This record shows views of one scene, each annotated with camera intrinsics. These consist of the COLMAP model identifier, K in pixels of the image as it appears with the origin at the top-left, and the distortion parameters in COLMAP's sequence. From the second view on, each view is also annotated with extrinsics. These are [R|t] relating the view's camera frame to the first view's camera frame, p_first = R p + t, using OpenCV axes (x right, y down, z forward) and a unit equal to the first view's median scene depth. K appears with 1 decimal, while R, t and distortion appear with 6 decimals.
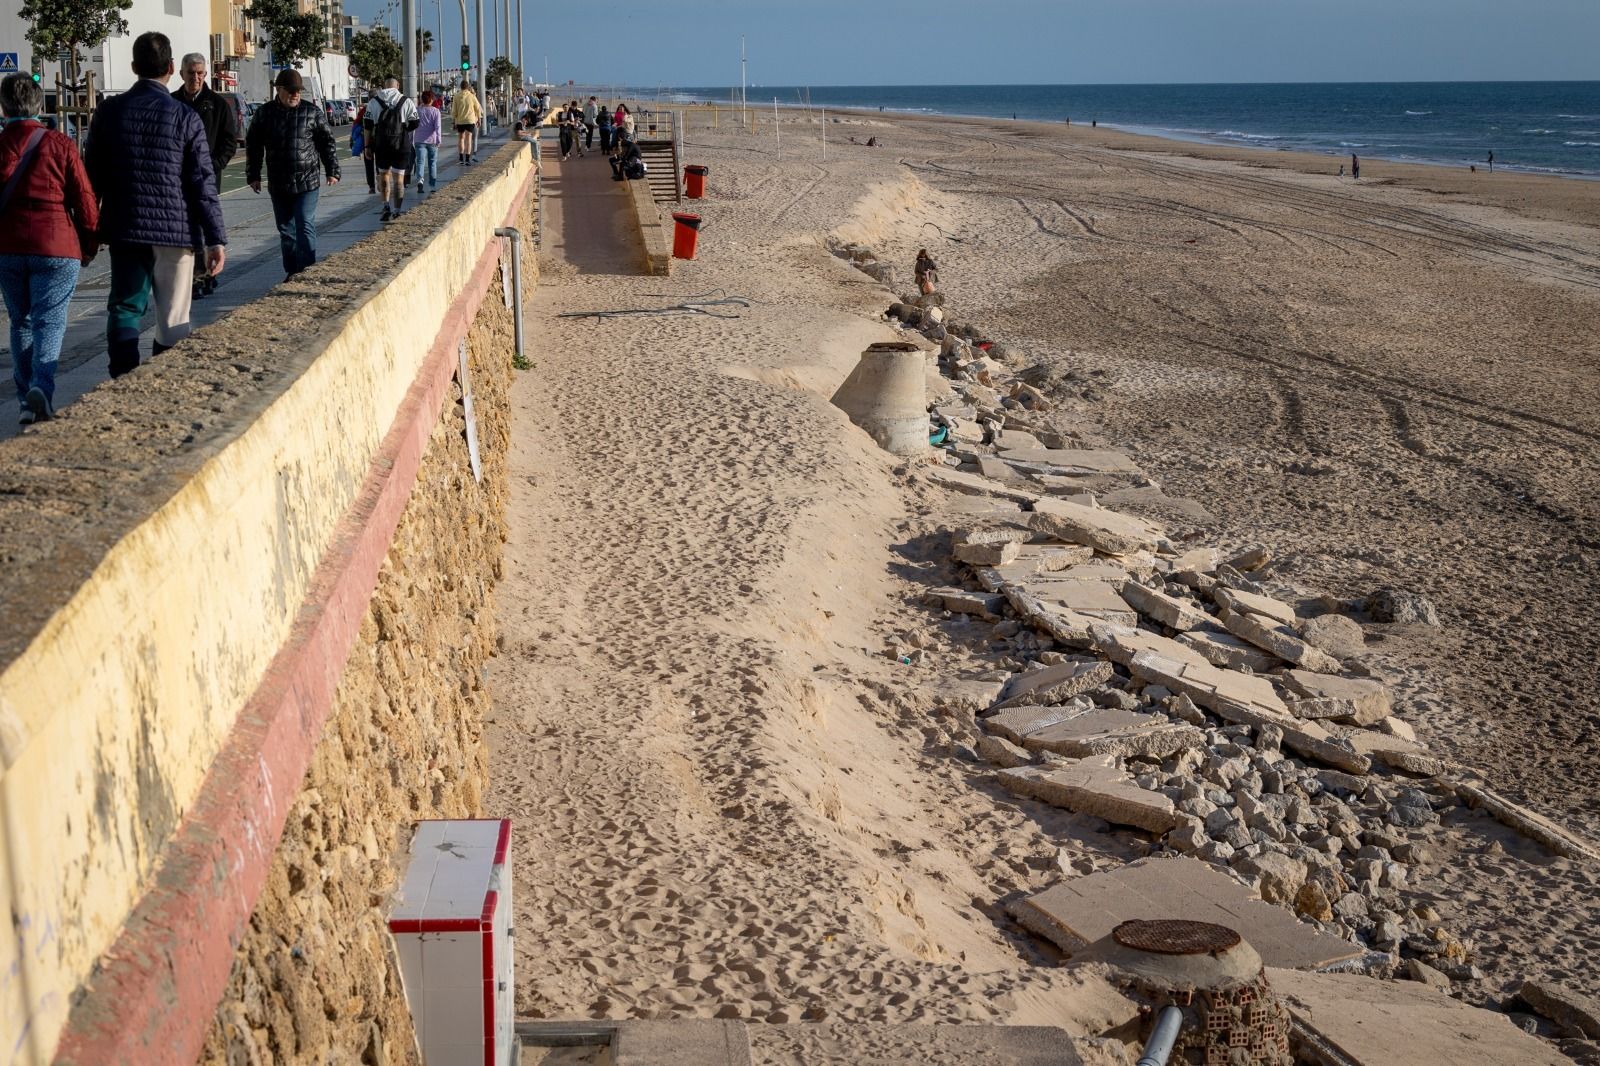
lens RADIAL K [[3268.8, 0, 759.4], [0, 3268.8, 535.6], [0, 0, 1]] dist [-0.027821, -0.218668]
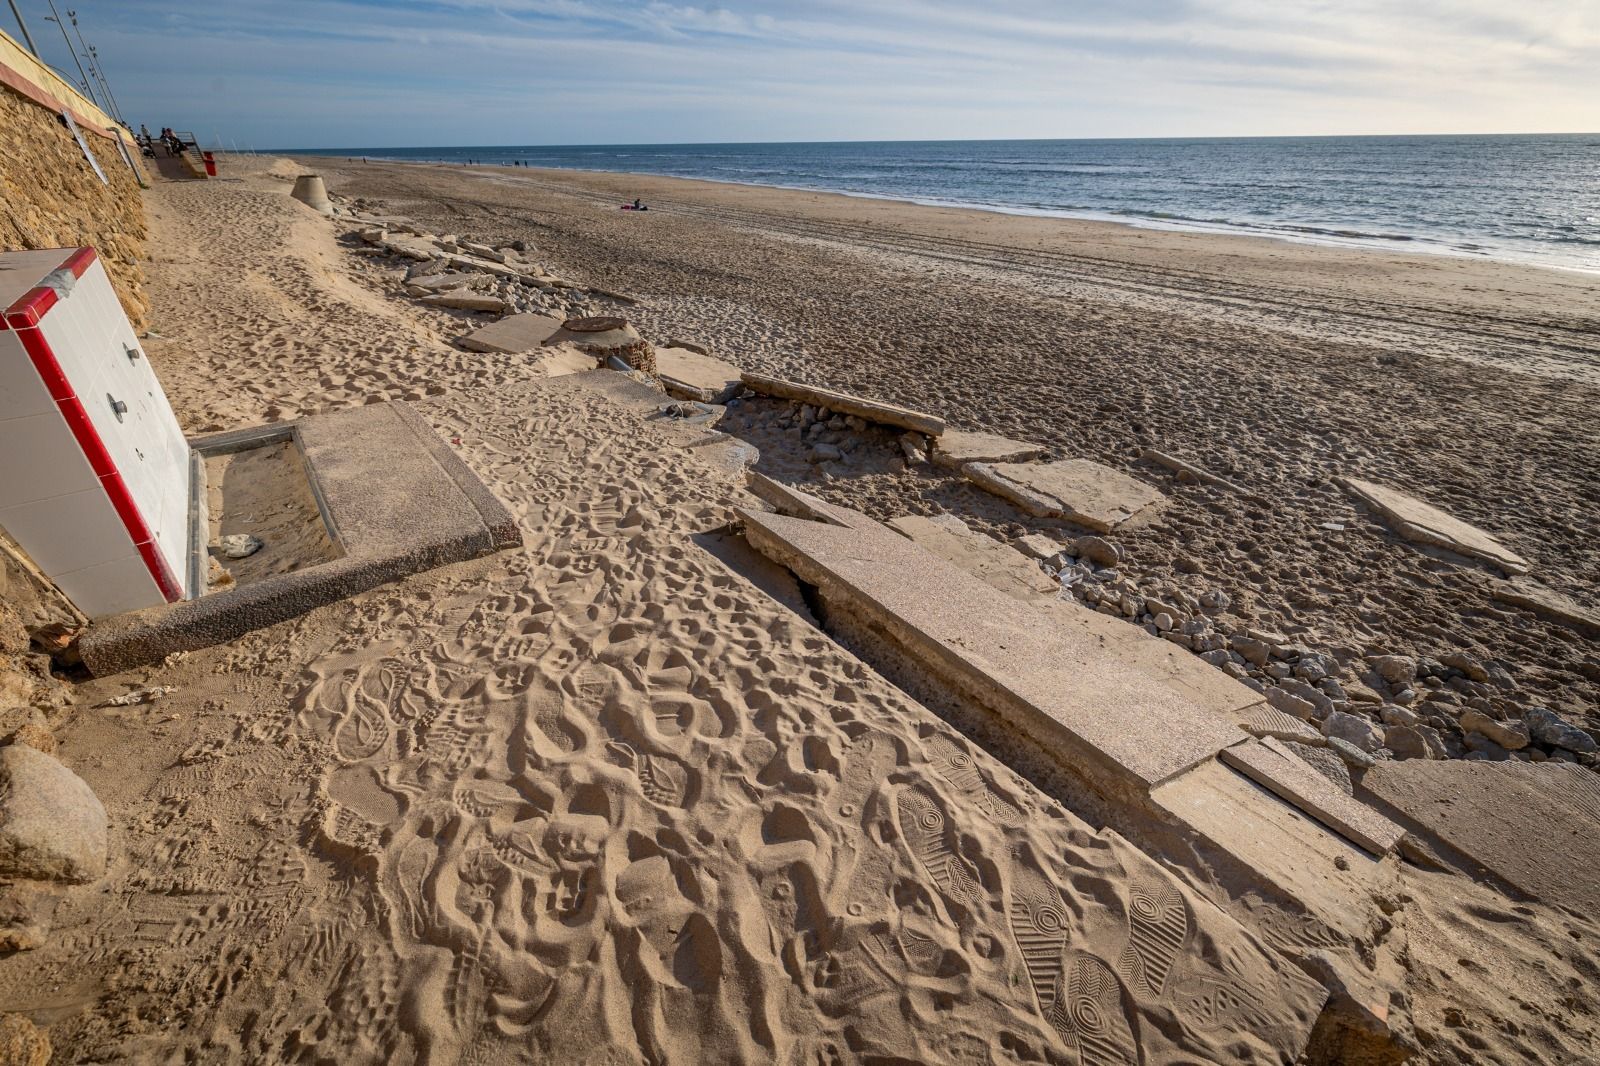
lens RADIAL K [[674.2, 0, 793.0], [0, 674.2, 526.2], [0, 0, 1]] dist [0.000056, 0.000258]
pose [[0.806474, -0.293112, 0.513503, -0.010723], [0.085254, 0.917045, 0.389563, 0.032575], [-0.585091, -0.270394, 0.764562, 0.217925]]
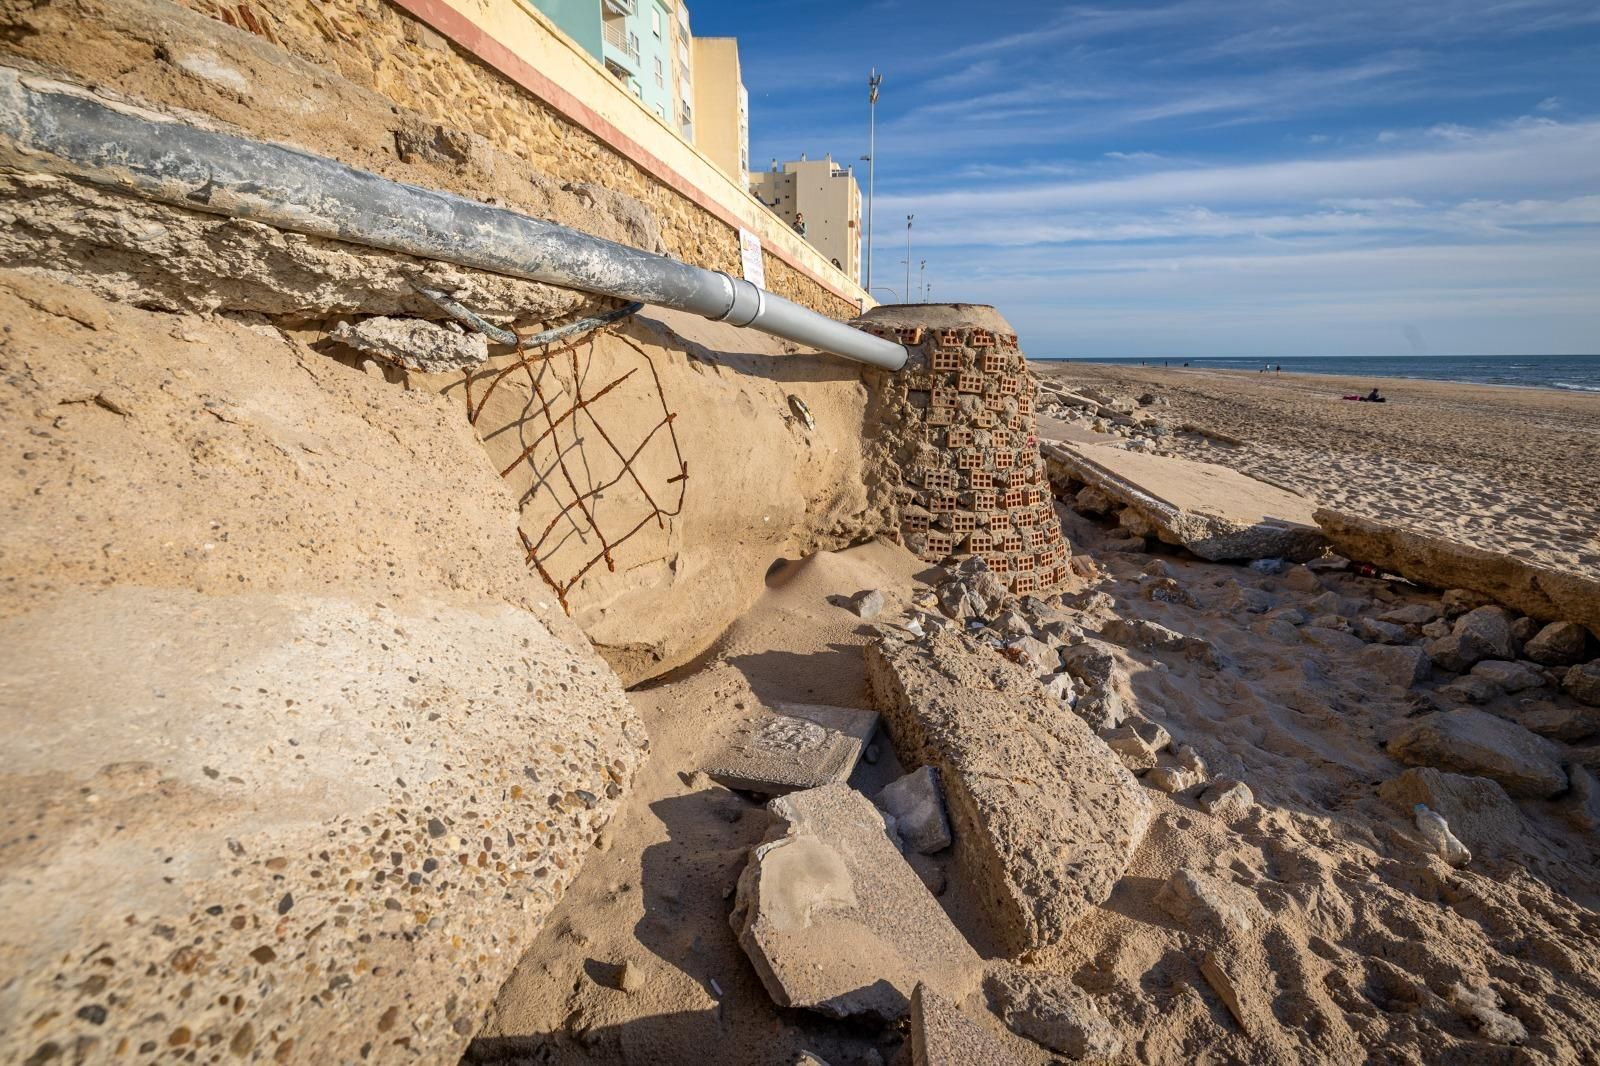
lens RADIAL K [[720.7, 0, 790.7], [0, 720.7, 519.7], [0, 0, 1]] dist [0.004450, -0.001188]
pose [[0.964171, 0.061528, -0.258048, 0.056987], [-0.039667, 0.995234, 0.089089, 0.065740], [0.262299, -0.075661, 0.962016, 0.292890]]
